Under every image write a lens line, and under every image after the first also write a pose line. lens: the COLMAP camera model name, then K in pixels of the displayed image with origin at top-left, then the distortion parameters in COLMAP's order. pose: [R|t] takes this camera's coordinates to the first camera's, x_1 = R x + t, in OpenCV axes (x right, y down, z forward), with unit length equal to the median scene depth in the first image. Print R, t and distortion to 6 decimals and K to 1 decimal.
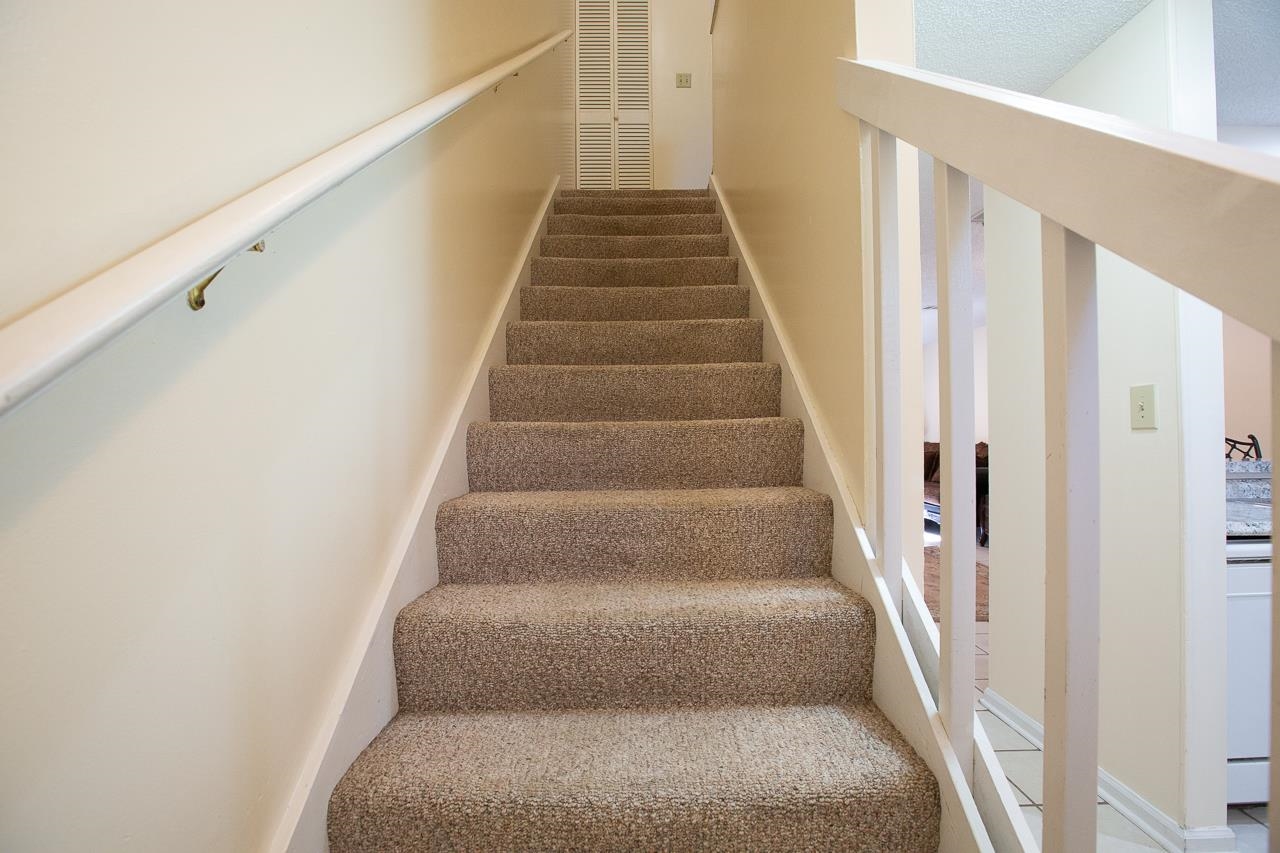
lens RADIAL K [[610.4, 0, 631.0], [0, 610.4, 427.8], [0, 0, 1]] dist [-0.044599, 0.010890]
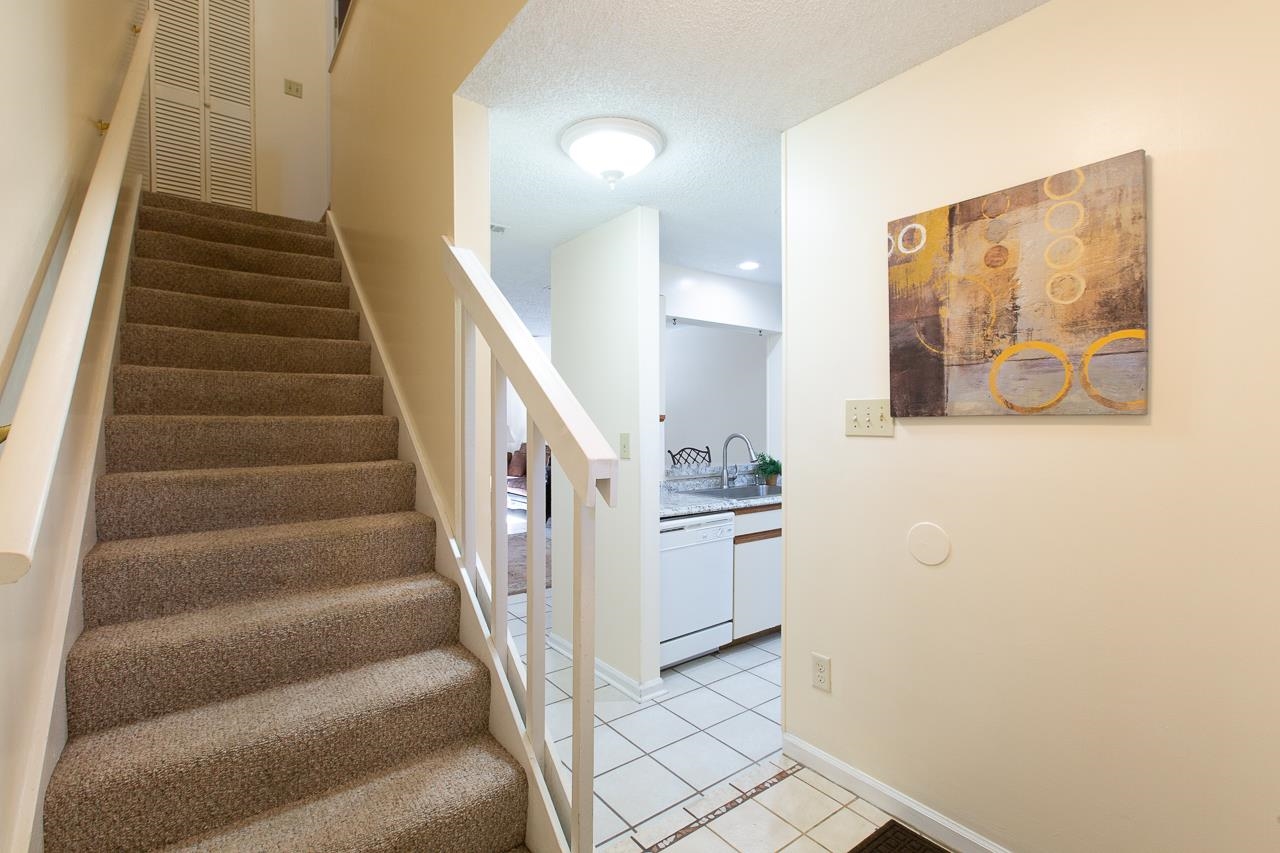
lens RADIAL K [[575.8, 0, 646.5], [0, 575.8, 429.2], [0, 0, 1]] dist [0.002743, -0.002273]
pose [[0.790680, 0.001284, 0.612229, -0.144704], [-0.005630, 0.999971, 0.005173, -0.128132], [-0.612204, -0.007537, 0.790664, -0.496507]]
